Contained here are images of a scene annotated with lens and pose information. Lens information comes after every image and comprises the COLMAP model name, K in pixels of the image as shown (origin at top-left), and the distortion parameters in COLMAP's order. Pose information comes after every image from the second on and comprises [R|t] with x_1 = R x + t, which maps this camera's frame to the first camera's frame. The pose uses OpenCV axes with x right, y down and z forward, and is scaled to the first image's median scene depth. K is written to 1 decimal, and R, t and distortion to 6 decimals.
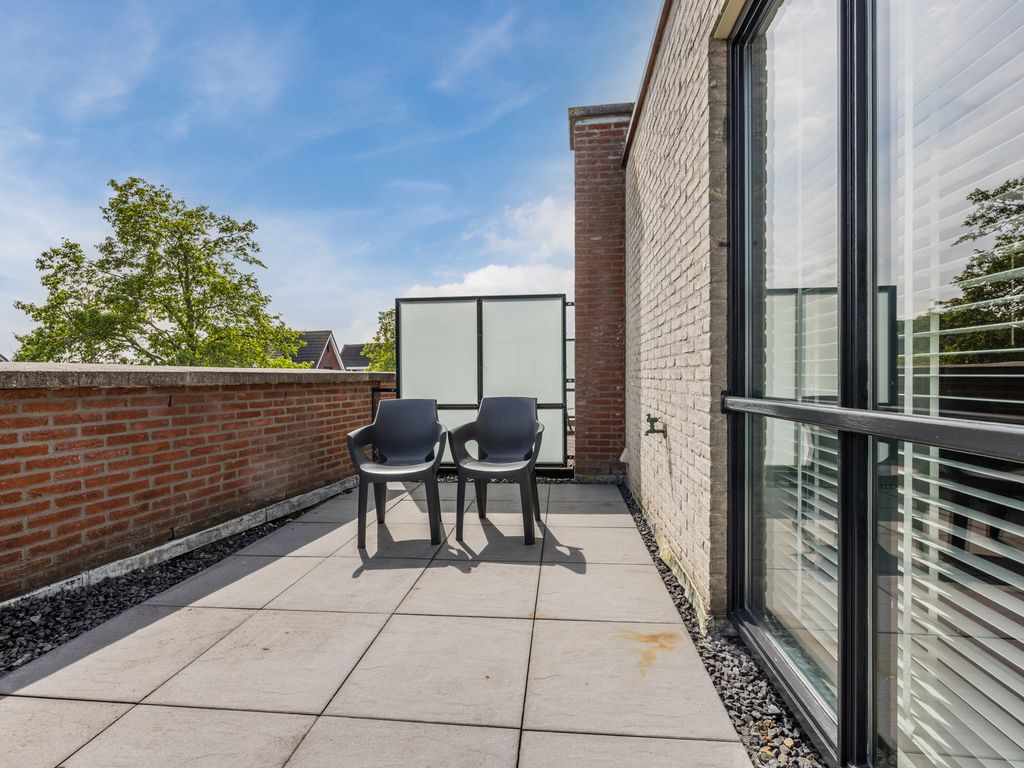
lens RADIAL K [[458.9, 0, 512.0], [0, 458.9, 384.0], [0, 0, 1]] dist [0.000680, 0.000201]
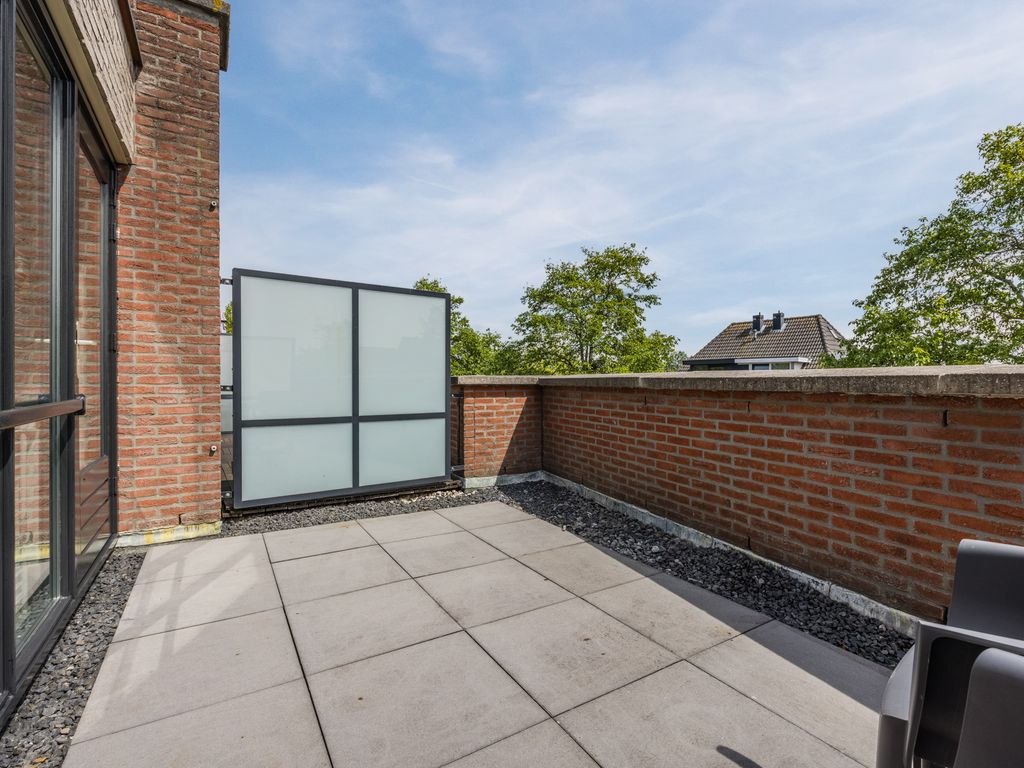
lens RADIAL K [[458.9, 0, 512.0], [0, 458.9, 384.0], [0, 0, 1]] dist [0.000680, 0.000201]
pose [[-0.776596, 0.007359, -0.629956, 0.187300], [-0.007150, 0.999764, 0.020492, -0.024418], [0.629958, 0.020418, -0.776360, 1.207365]]
